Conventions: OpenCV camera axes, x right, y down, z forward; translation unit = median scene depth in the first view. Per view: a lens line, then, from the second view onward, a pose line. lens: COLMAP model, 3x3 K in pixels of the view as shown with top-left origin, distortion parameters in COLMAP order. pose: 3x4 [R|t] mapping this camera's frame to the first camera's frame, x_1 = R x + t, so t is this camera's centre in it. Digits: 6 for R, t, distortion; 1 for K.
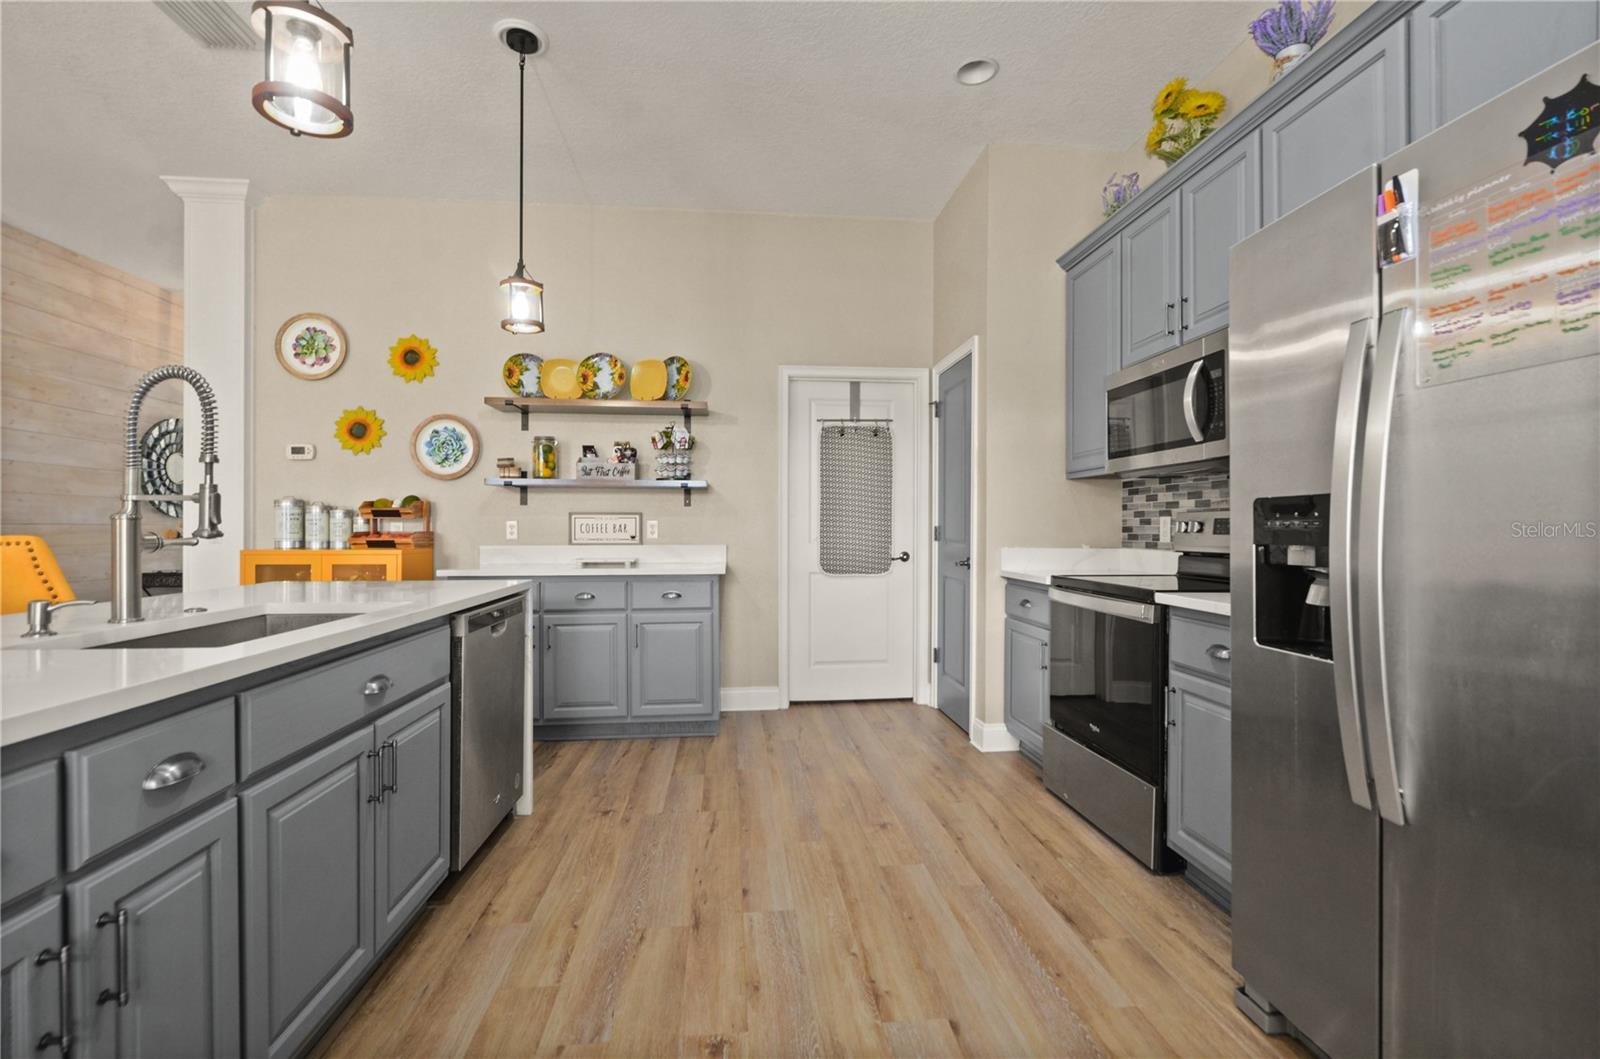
lens RADIAL K [[706.7, 0, 799.1], [0, 706.7, 534.0], [0, 0, 1]] dist [0.006139, -0.005977]
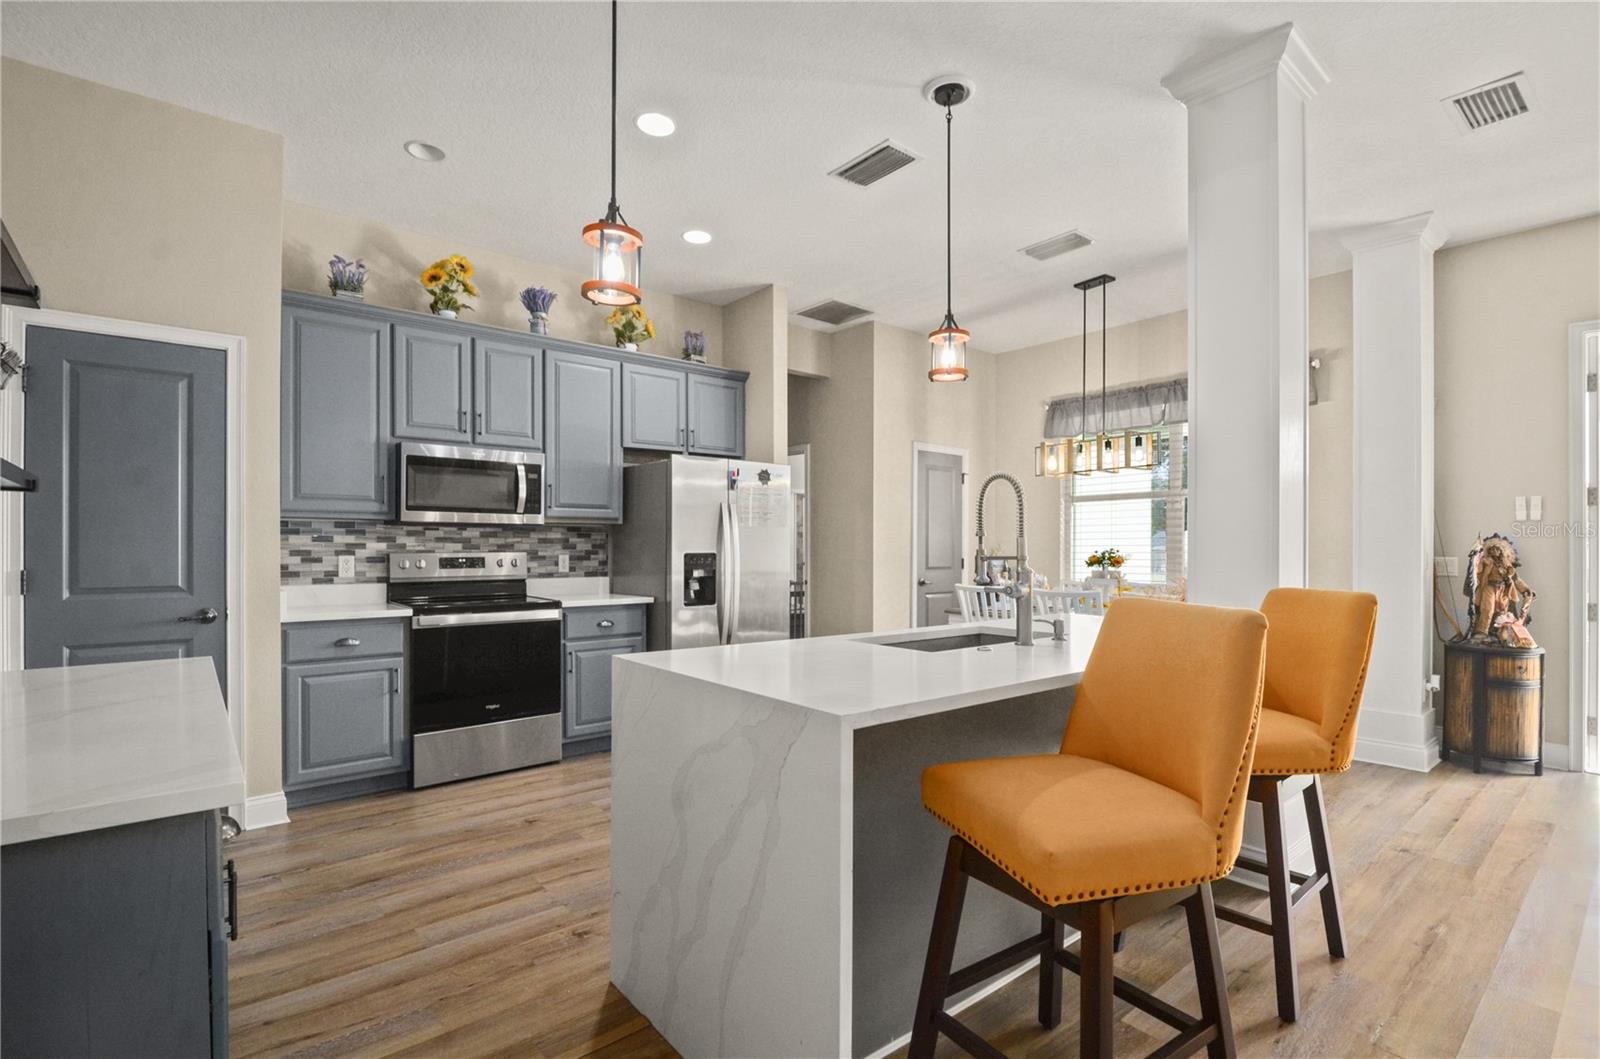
lens RADIAL K [[760.0, 0, 789.9], [0, 760.0, 553.6], [0, 0, 1]] dist [-0.033010, -0.000110]
pose [[-0.558187, -0.007362, 0.829683, -0.997494], [0.007974, 0.999867, 0.014237, -0.042278], [-0.829677, 0.014563, -0.558054, 1.147164]]
